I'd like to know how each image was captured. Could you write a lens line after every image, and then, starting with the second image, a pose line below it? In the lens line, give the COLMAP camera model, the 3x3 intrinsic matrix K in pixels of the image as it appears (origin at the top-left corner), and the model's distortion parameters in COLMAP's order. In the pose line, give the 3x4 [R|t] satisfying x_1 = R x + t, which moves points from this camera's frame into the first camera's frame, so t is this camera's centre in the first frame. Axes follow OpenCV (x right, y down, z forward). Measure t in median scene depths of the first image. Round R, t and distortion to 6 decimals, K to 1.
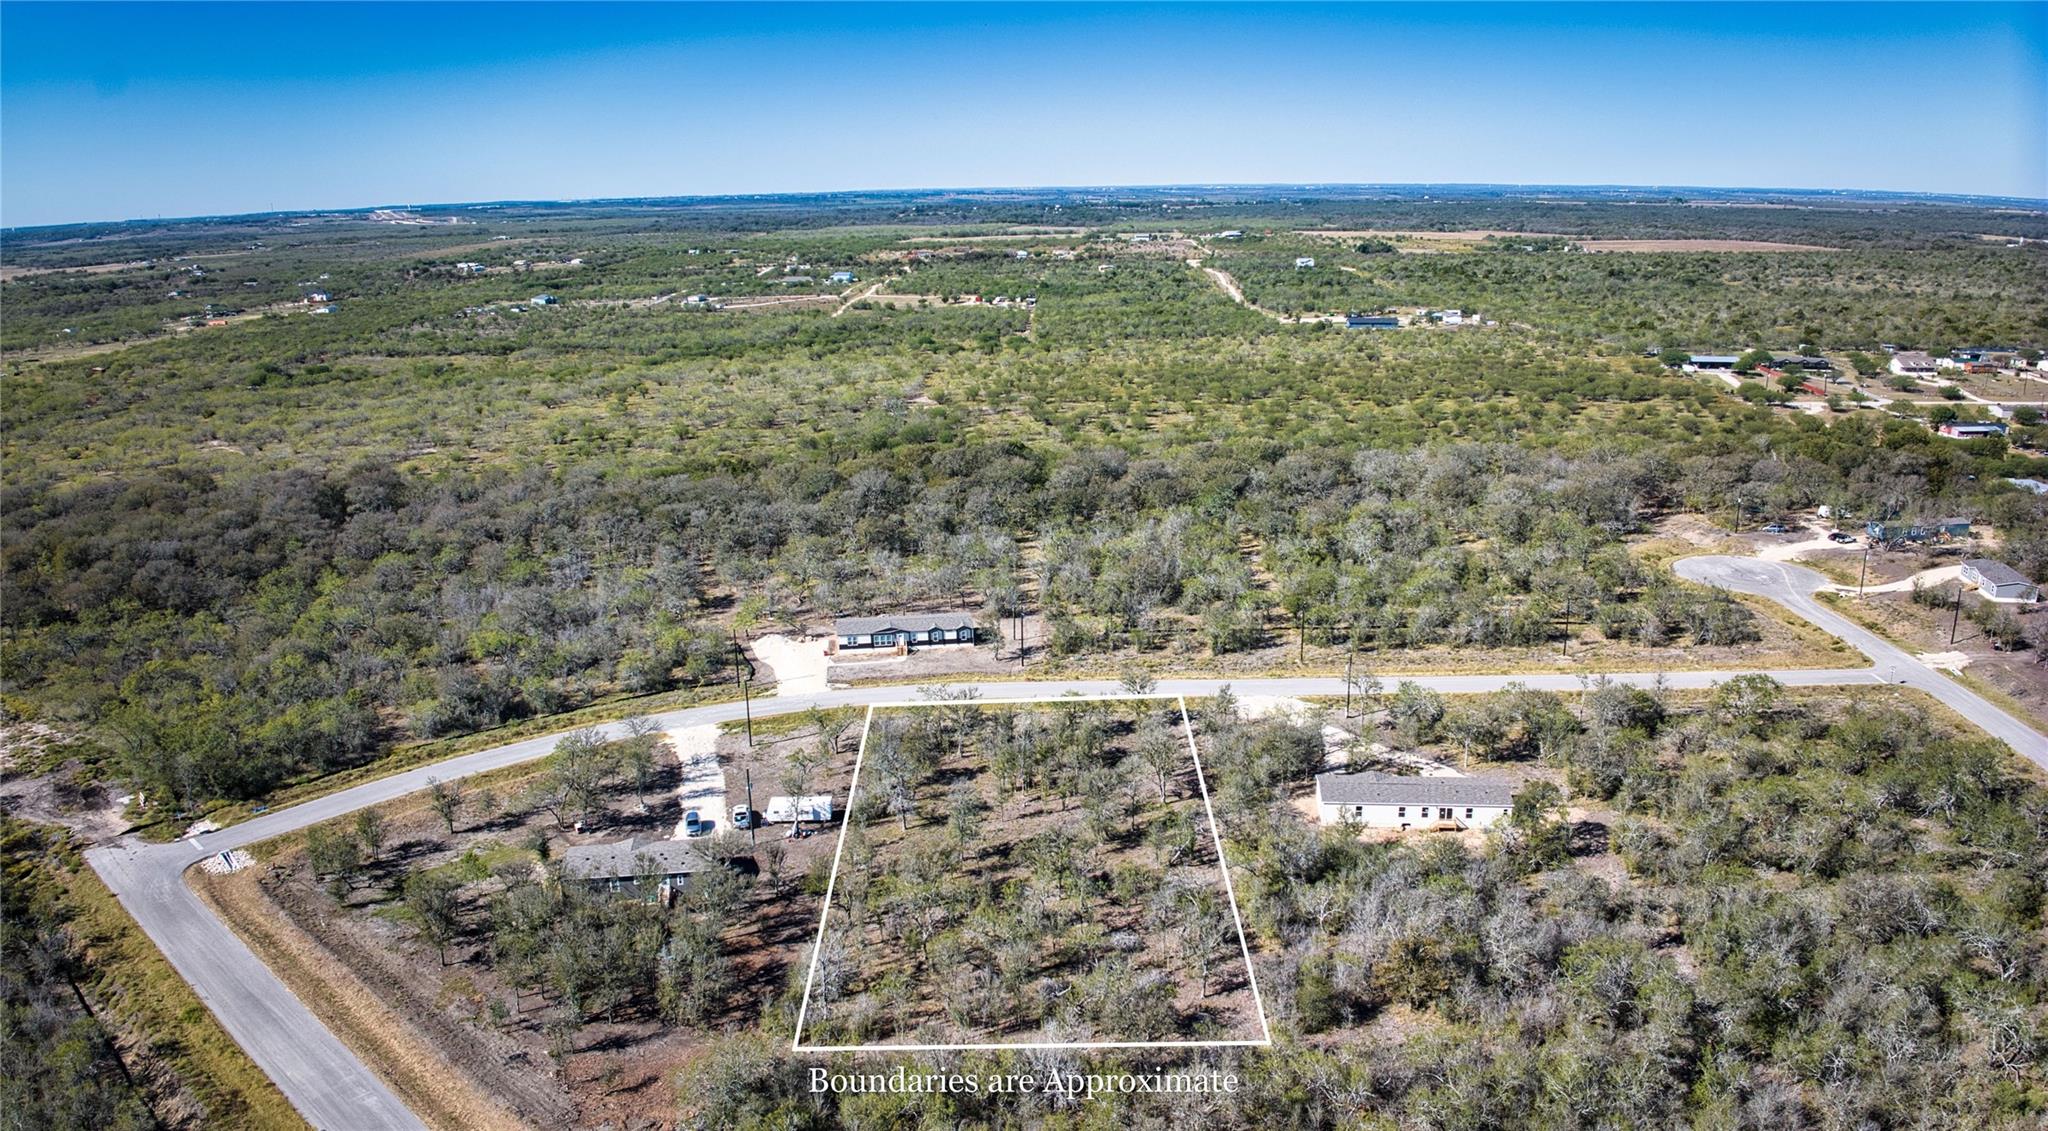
lens RADIAL K [[1450.9, 0, 1028.6], [0, 1450.9, 563.8], [0, 0, 1]] dist [-0.098971, -0.022129]
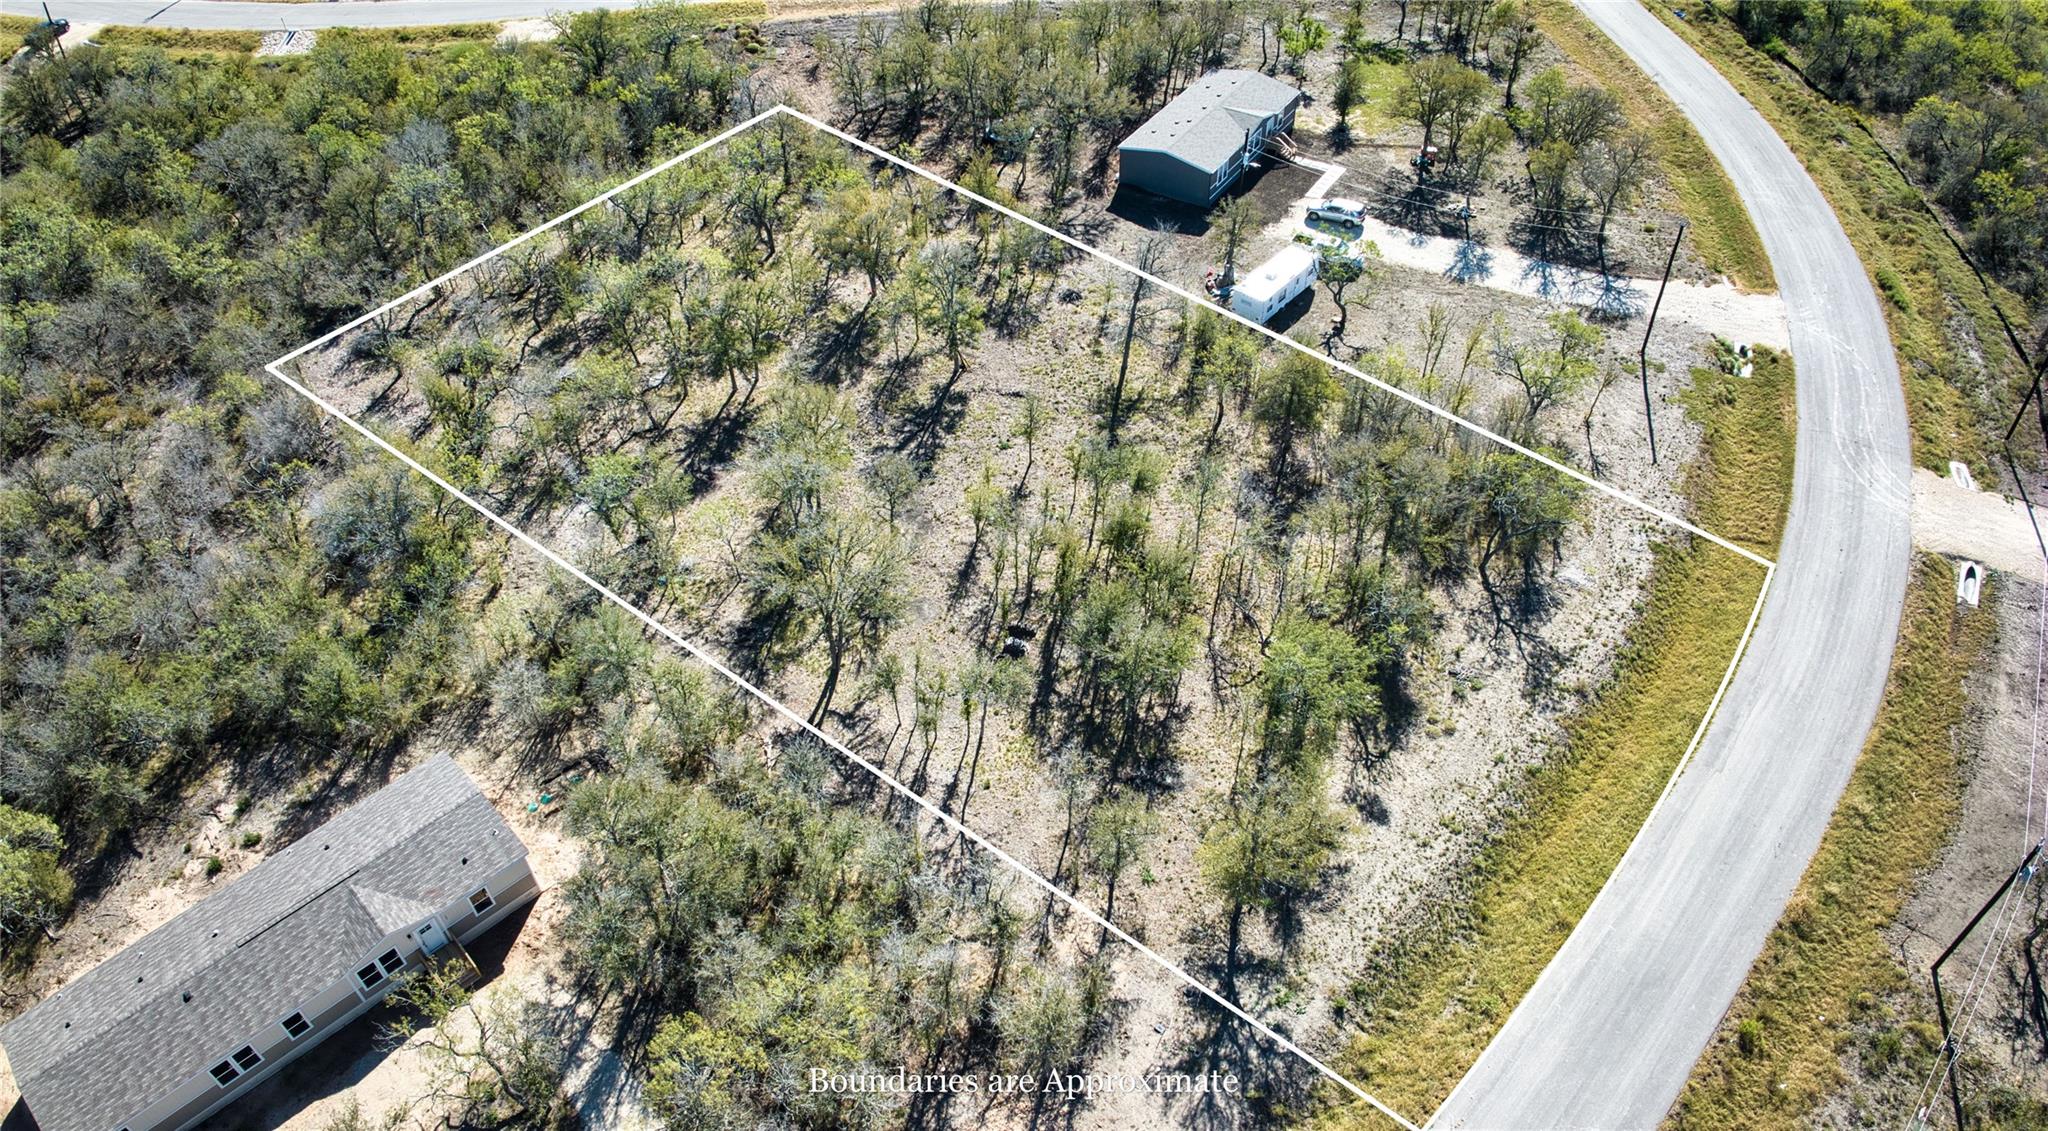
lens RADIAL K [[1450.9, 0, 1021.6], [0, 1450.9, 584.3], [0, 0, 1]] dist [-0.098971, -0.022129]
pose [[-0.647603, 0.548622, -0.528796, 0.204116], [-0.170567, 0.571993, 0.802328, -0.151115], [0.742642, 0.609785, -0.276848, 0.861915]]
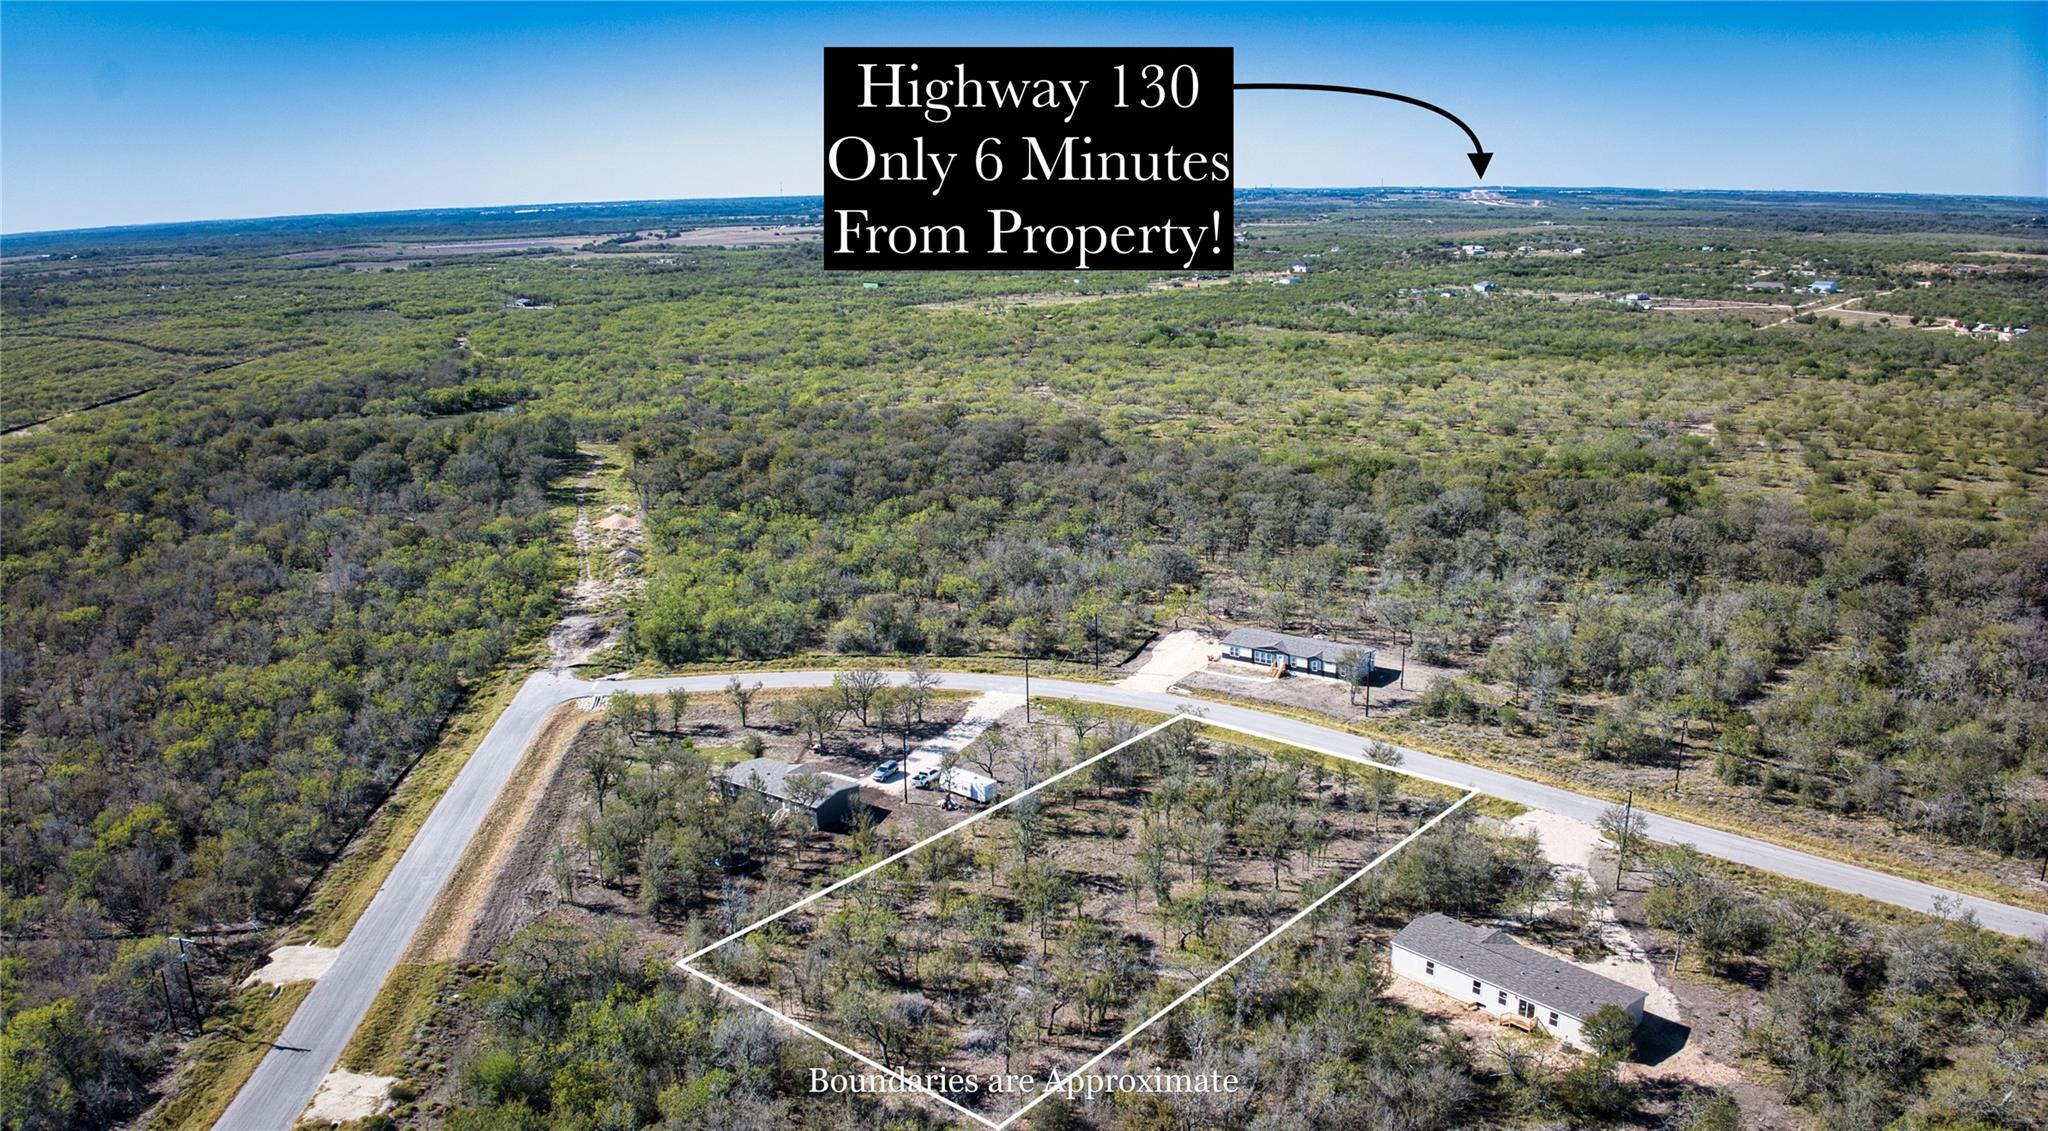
lens RADIAL K [[1450.9, 0, 1023.1], [0, 1450.9, 556.2], [0, 0, 1]] dist [-0.098971, -0.022129]
pose [[0.743967, 0.167900, -0.646779, 0.385685], [-0.164216, 0.984174, 0.066594, -0.050514], [0.647724, 0.056668, 0.759764, 0.167514]]
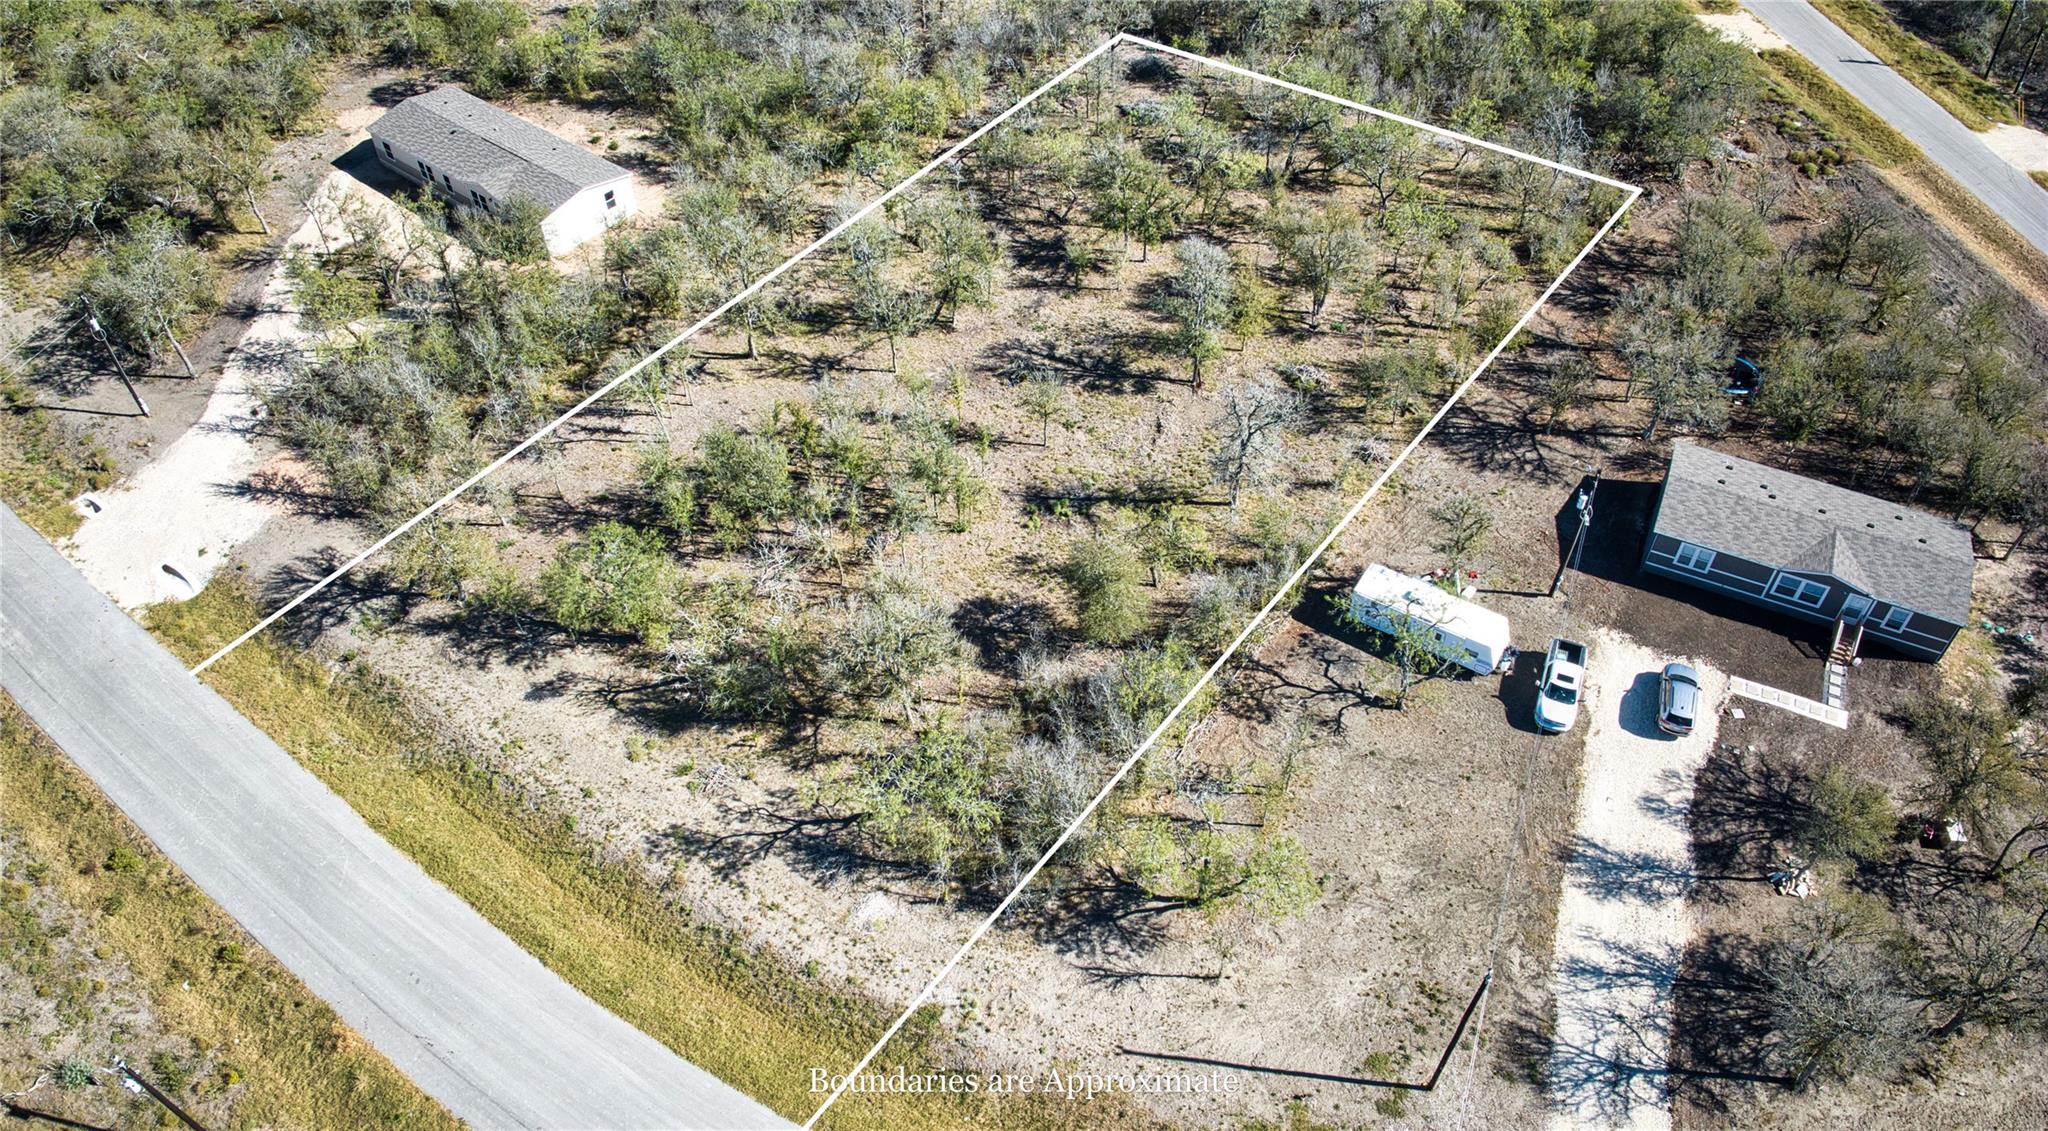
lens RADIAL K [[1450.9, 0, 1021.7], [0, 1450.9, 581.3], [0, 0, 1]] dist [-0.098971, -0.022129]
pose [[-0.826086, -0.387419, 0.409253, -0.170348], [0.173637, 0.515900, 0.838867, -0.155108], [-0.536127, 0.764038, -0.358907, 0.899413]]
